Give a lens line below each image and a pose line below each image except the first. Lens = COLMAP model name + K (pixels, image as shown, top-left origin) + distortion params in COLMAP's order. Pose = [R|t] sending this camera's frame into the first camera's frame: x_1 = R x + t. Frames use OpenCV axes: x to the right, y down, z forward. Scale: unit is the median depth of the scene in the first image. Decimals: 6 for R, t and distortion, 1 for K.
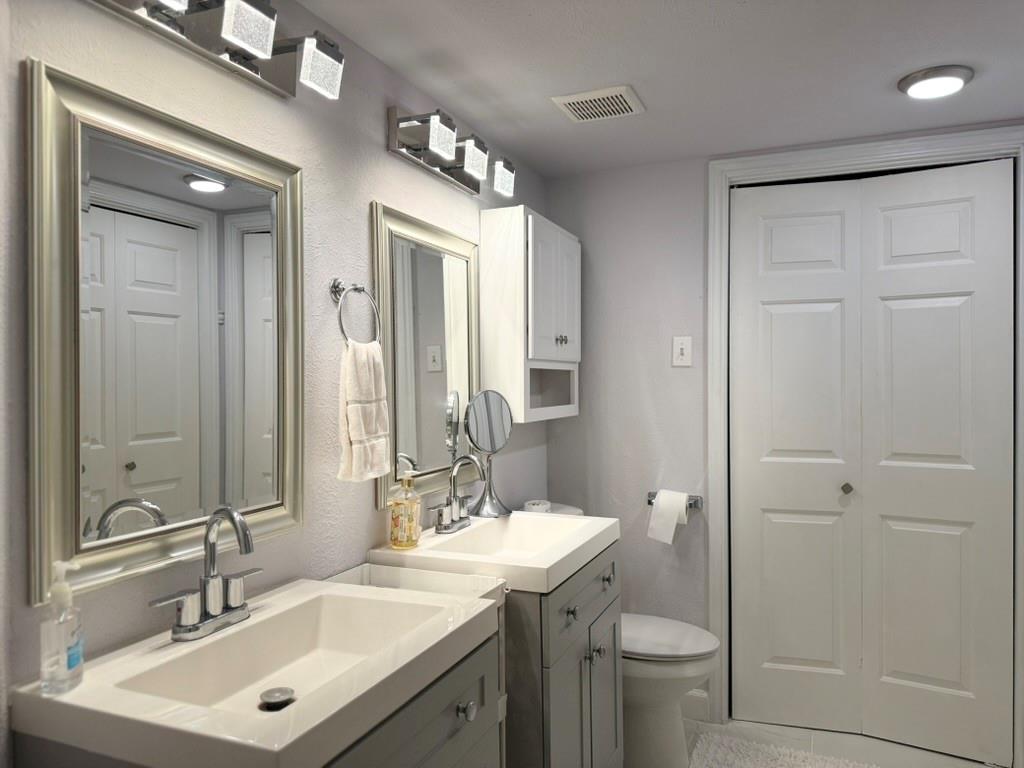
lens RADIAL K [[730.5, 0, 520.2], [0, 730.5, 385.6], [0, 0, 1]] dist [0.131881, -0.242799]
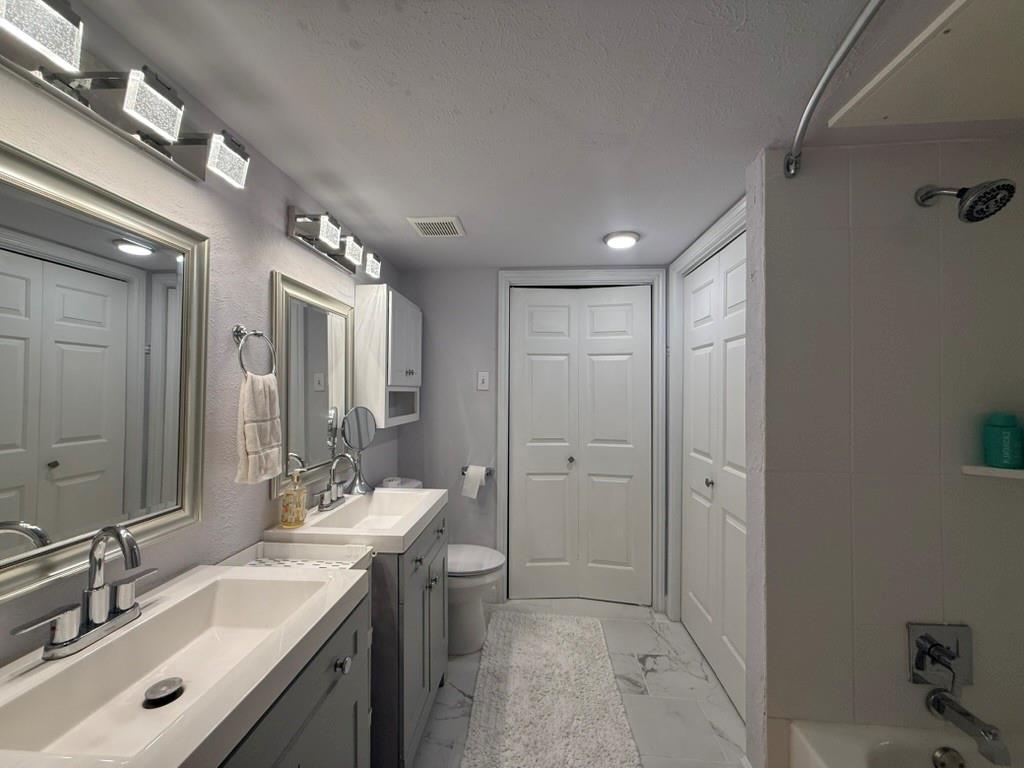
lens RADIAL K [[407.7, 0, 512.0], [0, 407.7, 384.0], [0, 0, 1]] dist [-0.002552, 0.000236]
pose [[0.947352, 0.016529, 0.319768, -0.019149], [-0.009043, 0.999650, -0.024881, -0.025872], [-0.320067, 0.020680, 0.947169, 0.153526]]
